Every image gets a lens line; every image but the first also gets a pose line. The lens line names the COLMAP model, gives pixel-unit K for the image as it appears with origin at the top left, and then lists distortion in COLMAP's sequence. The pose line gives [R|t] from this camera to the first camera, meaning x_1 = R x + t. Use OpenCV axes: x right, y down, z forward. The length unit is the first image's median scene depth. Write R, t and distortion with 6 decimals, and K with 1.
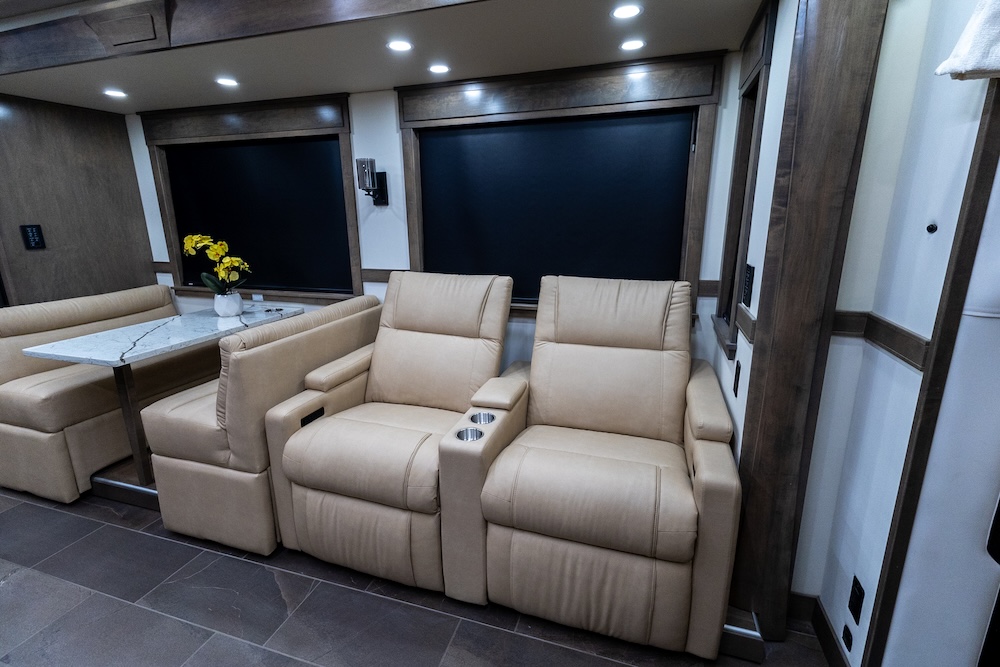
lens RADIAL K [[470.6, 0, 483.3], [0, 470.6, 330.8], [0, 0, 1]] dist [0.027999, -0.004239]
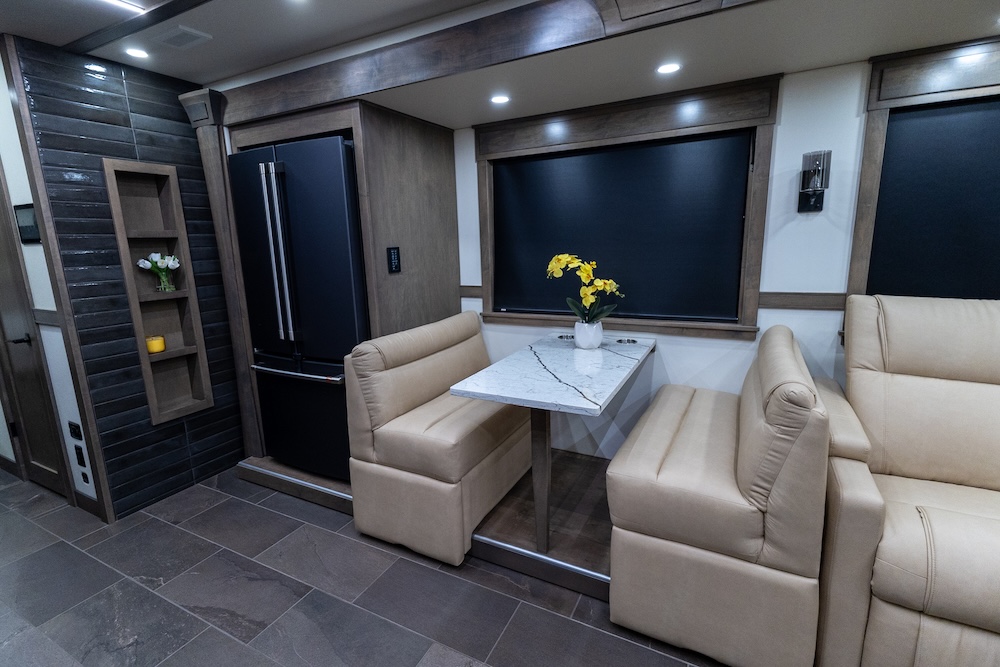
lens RADIAL K [[470.6, 0, 504.8], [0, 470.6, 331.7], [0, 0, 1]] dist [0.027999, -0.004239]
pose [[0.987457, 0.011722, -0.157455, -0.599044], [-0.019188, 0.998758, -0.045977, -0.019409], [0.156720, 0.048421, 0.986455, 0.146459]]
